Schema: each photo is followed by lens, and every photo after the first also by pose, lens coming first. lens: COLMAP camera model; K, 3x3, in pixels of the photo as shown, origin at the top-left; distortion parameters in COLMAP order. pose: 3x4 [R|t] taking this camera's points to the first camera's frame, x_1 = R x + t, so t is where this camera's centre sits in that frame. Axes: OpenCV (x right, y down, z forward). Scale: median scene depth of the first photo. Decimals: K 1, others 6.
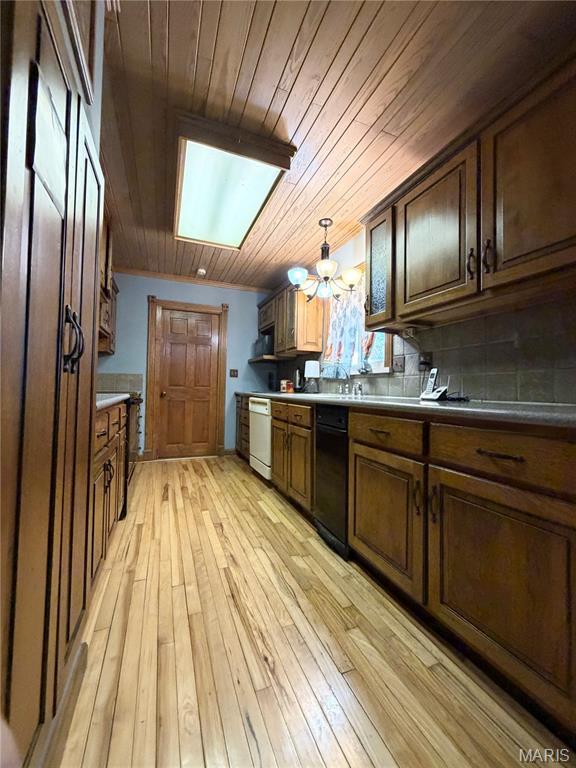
lens RADIAL K [[306.7, 0, 288.6], [0, 306.7, 380.9], [0, 0, 1]] dist [0.001150, 0.000027]
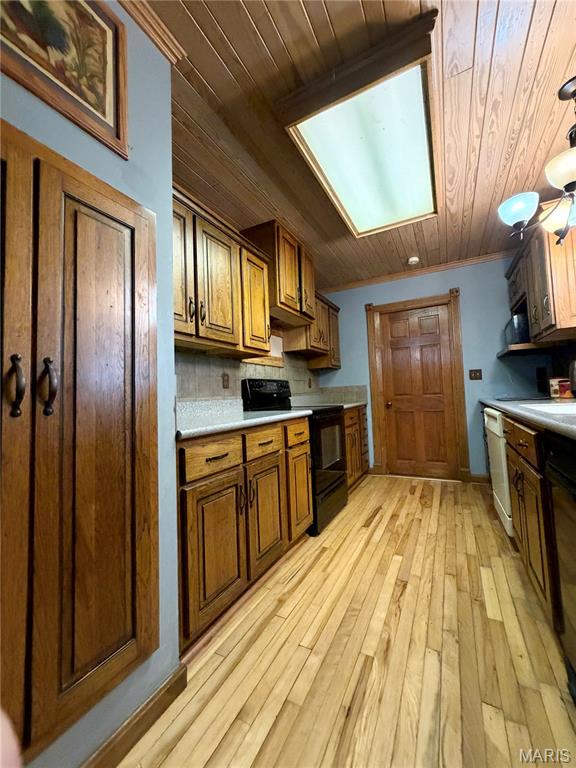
lens RADIAL K [[306.7, 0, 288.6], [0, 306.7, 380.9], [0, 0, 1]] dist [0.001150, 0.000027]
pose [[0.637498, -0.081239, -0.766157, 0.221121], [0.070128, 0.996416, -0.047303, -0.011359], [0.767254, -0.023574, 0.640910, 0.325149]]
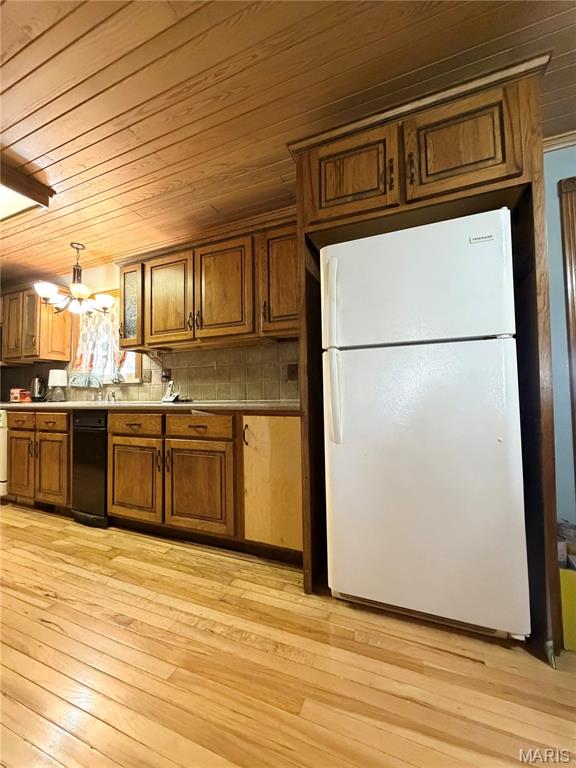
lens RADIAL K [[306.7, 0, 288.6], [0, 306.7, 380.9], [0, 0, 1]] dist [0.001150, 0.000027]
pose [[0.712721, 0.003112, 0.701440, -0.143270], [0.008863, 0.999870, -0.013442, -0.012213], [-0.701391, 0.015797, 0.712602, -0.399835]]
